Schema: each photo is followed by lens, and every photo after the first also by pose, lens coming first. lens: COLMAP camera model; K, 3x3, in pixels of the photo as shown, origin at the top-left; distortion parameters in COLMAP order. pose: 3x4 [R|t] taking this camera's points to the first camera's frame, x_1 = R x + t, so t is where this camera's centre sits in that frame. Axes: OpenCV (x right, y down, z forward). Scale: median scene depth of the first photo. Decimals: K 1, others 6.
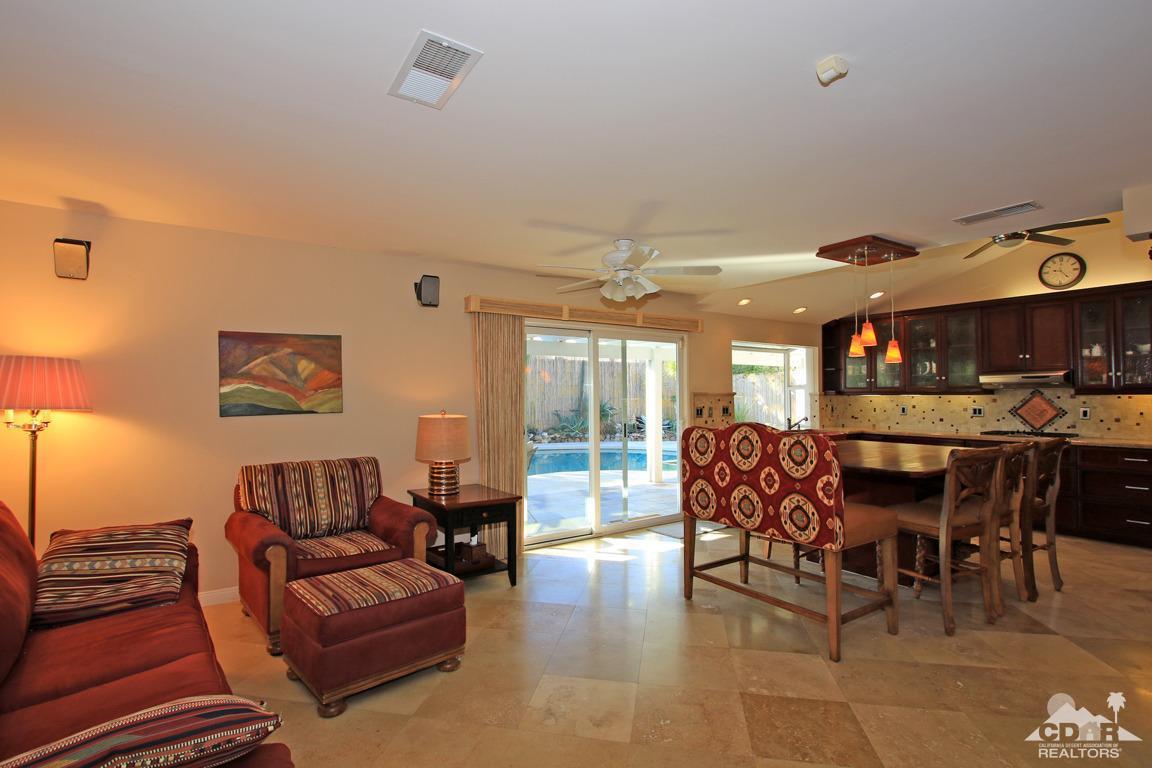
lens RADIAL K [[551.3, 0, 566.1], [0, 551.3, 387.7], [0, 0, 1]] dist [-0.022625, 0.005283]
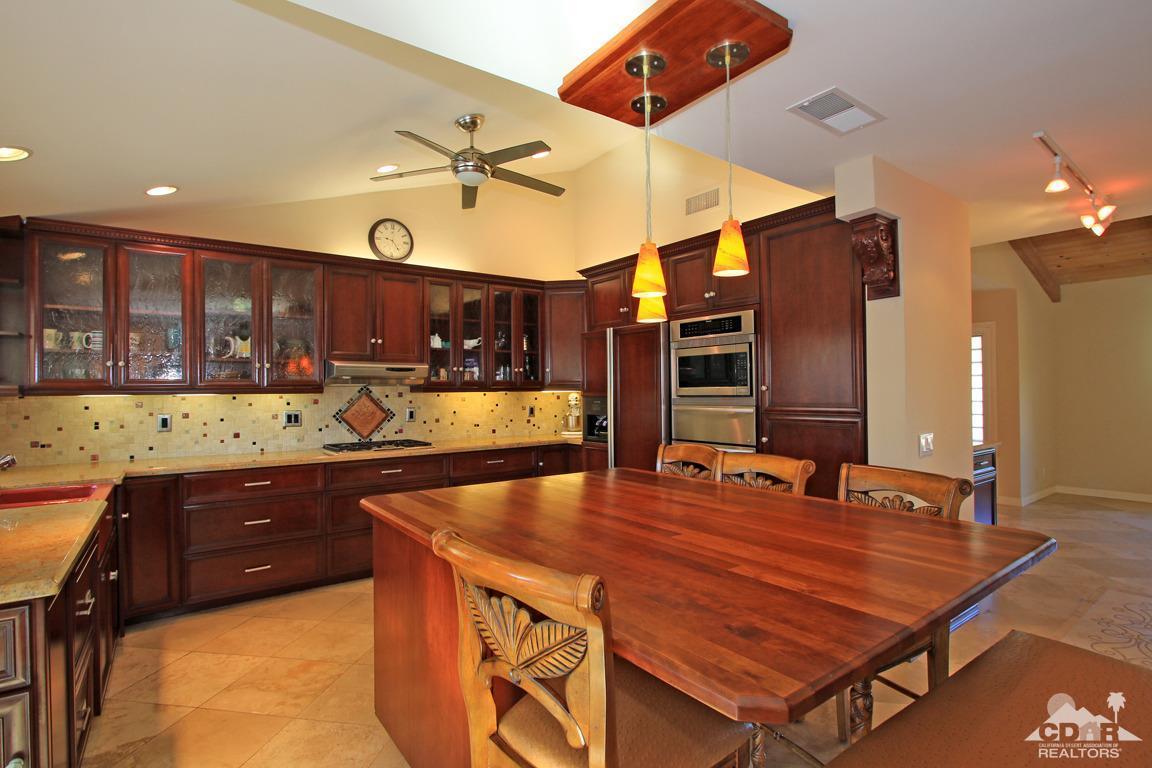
lens RADIAL K [[551.3, 0, 566.1], [0, 551.3, 387.7], [0, 0, 1]] dist [-0.022625, 0.005283]
pose [[-0.035490, 0.010363, 0.999316, 0.089149], [-0.004985, 0.999932, -0.010546, 0.013820], [-0.999358, -0.005356, -0.035435, 0.835440]]
